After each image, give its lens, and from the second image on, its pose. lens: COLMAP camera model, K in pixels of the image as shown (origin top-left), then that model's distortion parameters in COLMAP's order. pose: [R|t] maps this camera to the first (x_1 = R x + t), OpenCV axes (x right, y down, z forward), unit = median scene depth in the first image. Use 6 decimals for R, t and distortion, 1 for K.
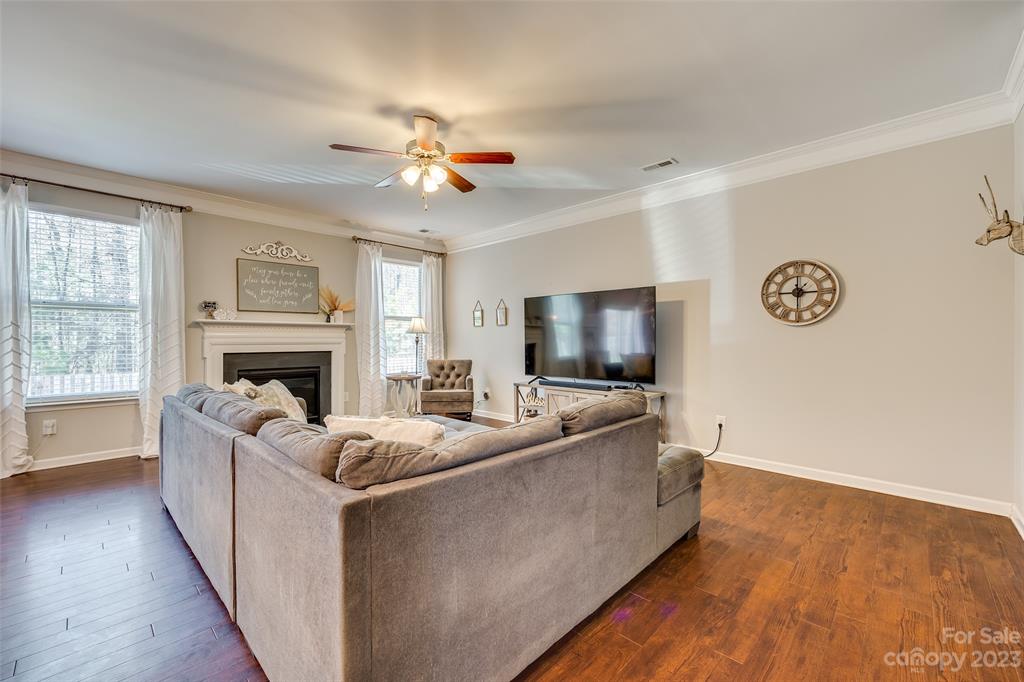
lens RADIAL K [[419.5, 0, 512.0], [0, 419.5, 341.0], [0, 0, 1]] dist [-0.000679, -0.000022]
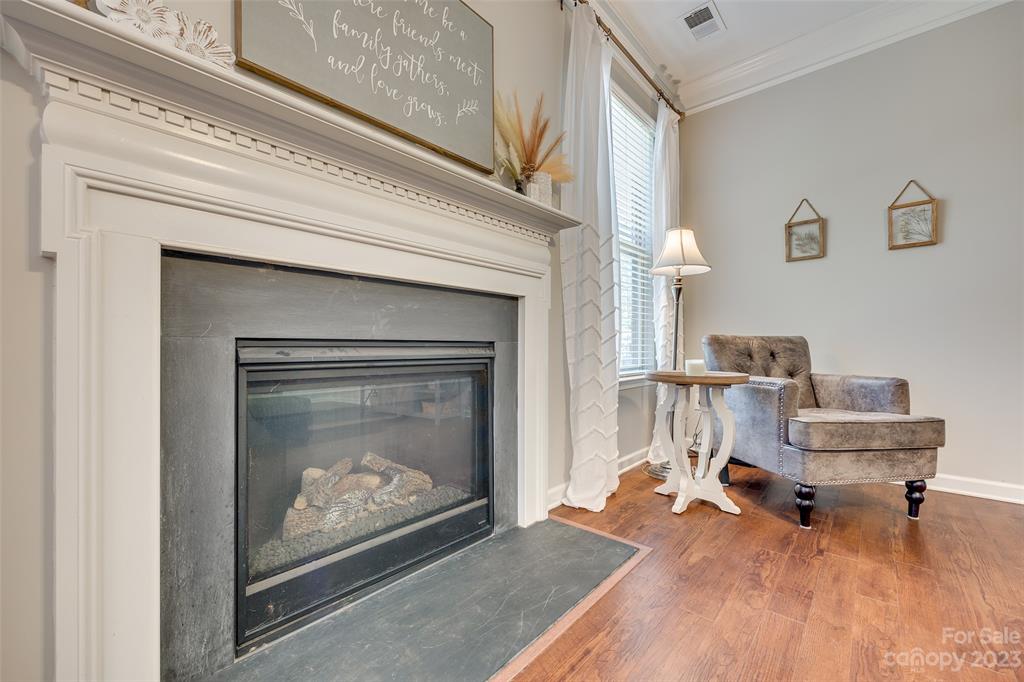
lens RADIAL K [[413.2, 0, 513.1], [0, 413.2, 346.3], [0, 0, 1]] dist [-0.001279, 0.000105]
pose [[0.999069, 0.002671, 0.043057, -0.500992], [-0.002473, 0.999986, -0.004656, 0.071739], [-0.043069, 0.004545, 0.999062, 0.753110]]
